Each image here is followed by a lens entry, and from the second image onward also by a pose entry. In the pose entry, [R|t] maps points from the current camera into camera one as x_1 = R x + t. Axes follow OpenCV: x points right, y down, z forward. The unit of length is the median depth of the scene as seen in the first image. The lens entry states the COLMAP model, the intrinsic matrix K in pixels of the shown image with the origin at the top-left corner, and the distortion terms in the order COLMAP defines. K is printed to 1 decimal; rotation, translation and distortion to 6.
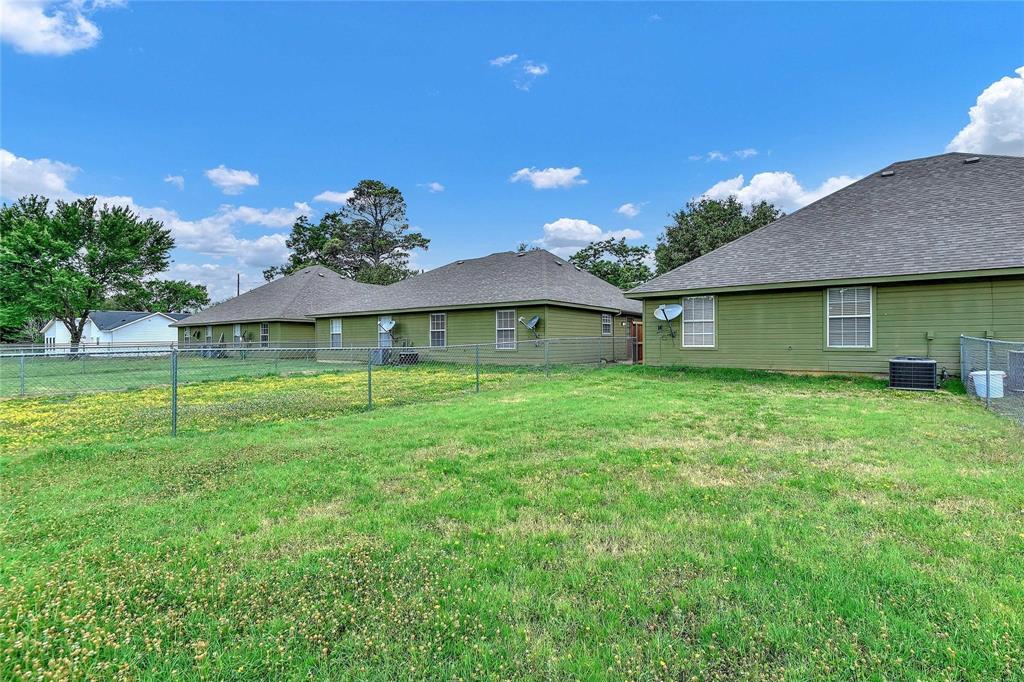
lens RADIAL K [[473.5, 0, 521.5], [0, 473.5, 340.4], [0, 0, 1]] dist [0.020660, -0.004399]
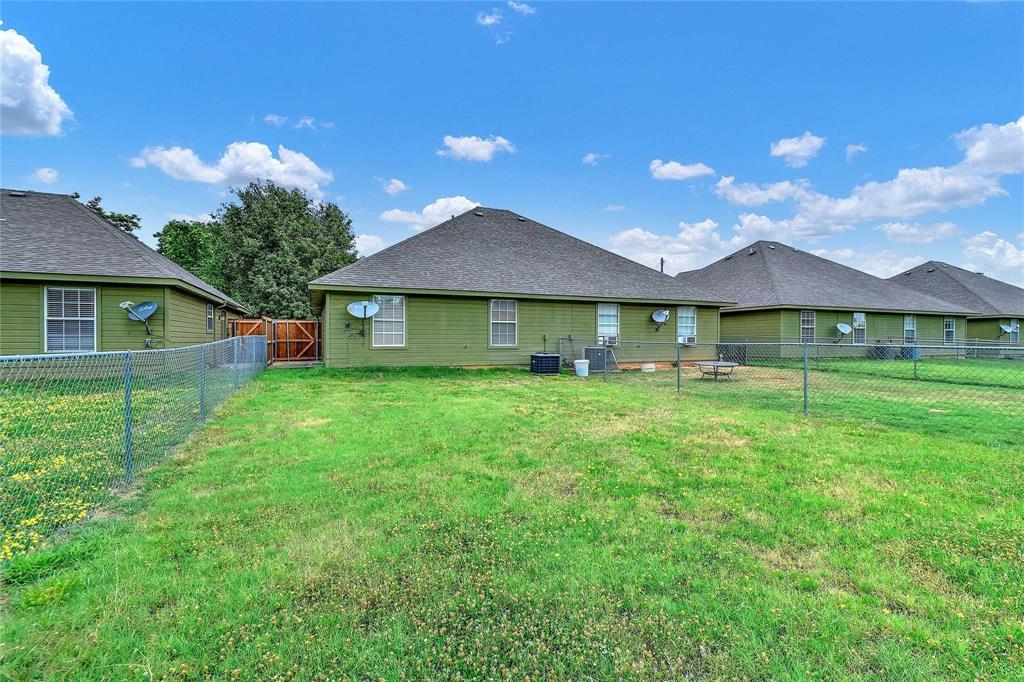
lens RADIAL K [[473.5, 0, 518.4], [0, 473.5, 343.4], [0, 0, 1]] dist [0.020660, -0.004399]
pose [[0.523975, -0.001952, 0.851731, -0.365591], [-0.005539, 0.999968, 0.005699, 0.000580], [-0.851715, -0.007704, 0.523948, 0.274934]]
